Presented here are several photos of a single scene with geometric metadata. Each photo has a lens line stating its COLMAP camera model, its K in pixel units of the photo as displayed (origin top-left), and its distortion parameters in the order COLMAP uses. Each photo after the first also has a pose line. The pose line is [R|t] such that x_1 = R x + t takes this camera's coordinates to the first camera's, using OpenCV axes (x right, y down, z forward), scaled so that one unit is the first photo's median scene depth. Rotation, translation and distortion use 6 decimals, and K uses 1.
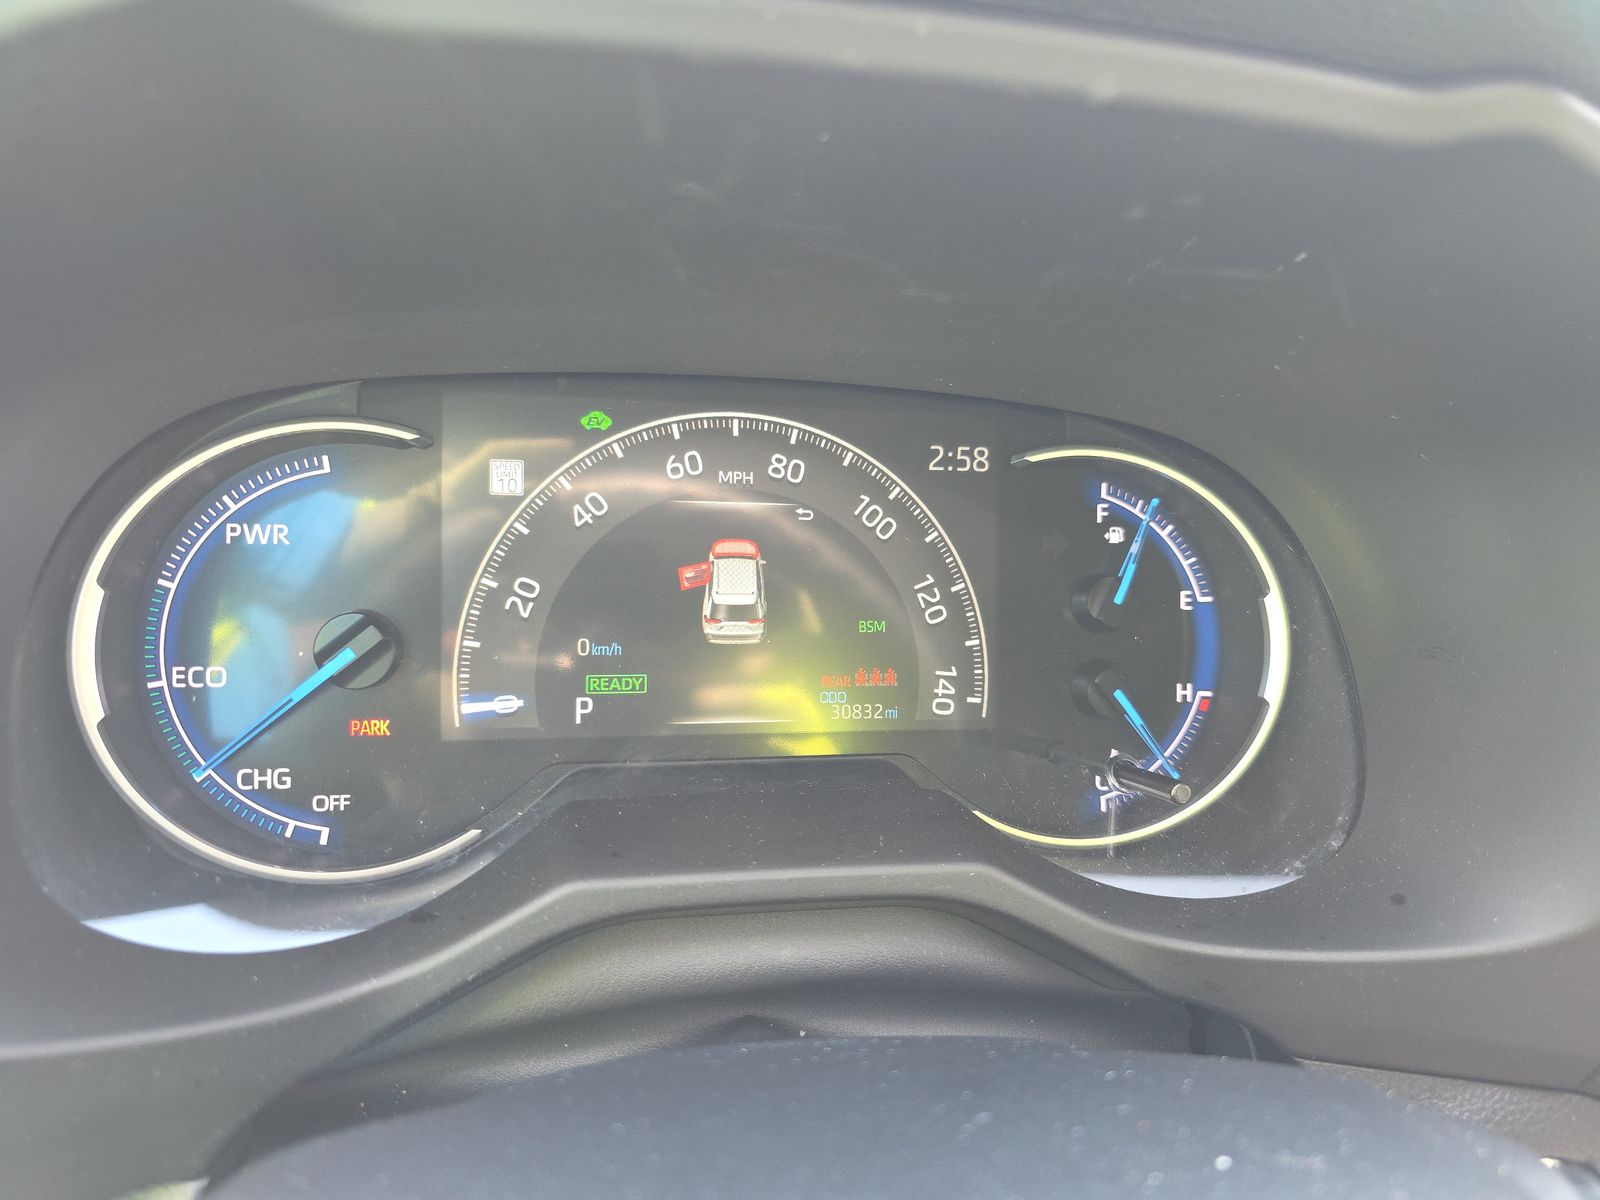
lens RADIAL K [[1208.0, 0, 800.0], [0, 1208.0, 600.0], [0, 0, 1]] dist [0.097811, 0.000354]
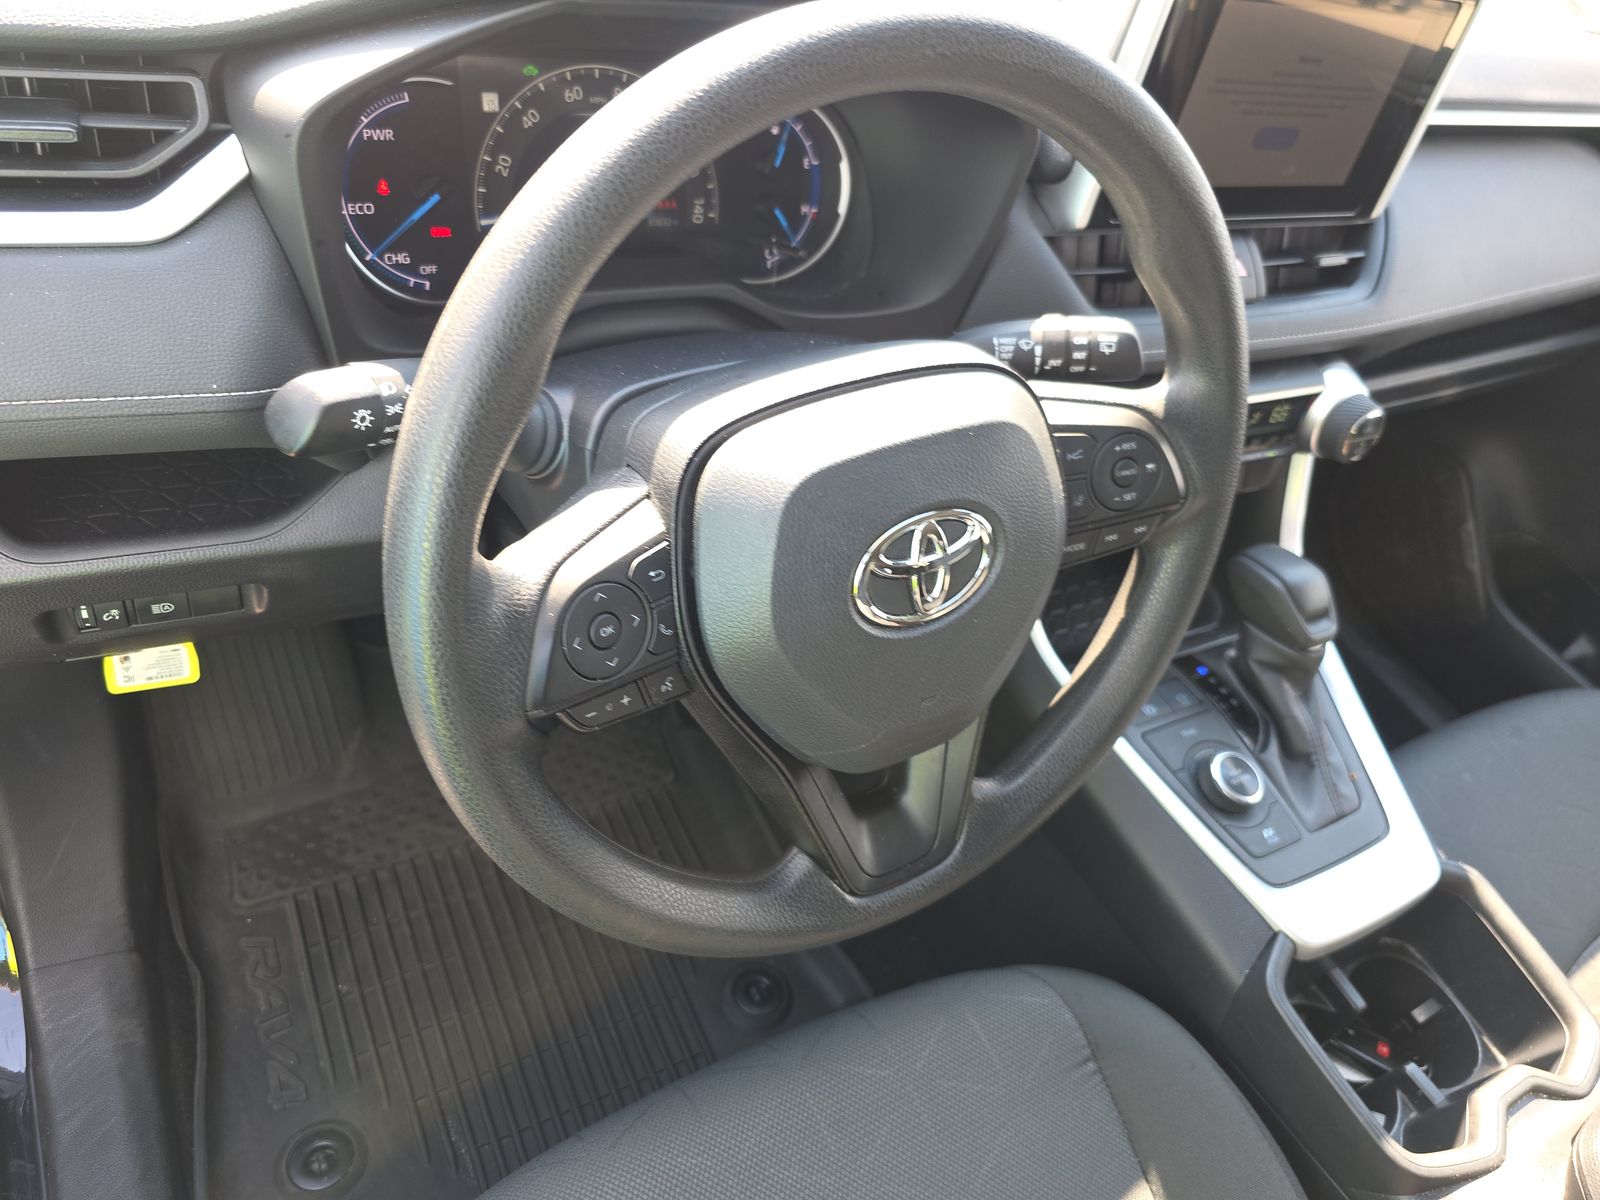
lens RADIAL K [[1130.2, 0, 795.5], [0, 1130.2, 636.0], [0, 0, 1]] dist [-0.008820, -0.001876]
pose [[0.953650, -0.118558, 0.276579, -0.370673], [-0.010429, 0.905541, 0.424130, -0.094409], [-0.300738, -0.407356, 0.862333, -1.105228]]
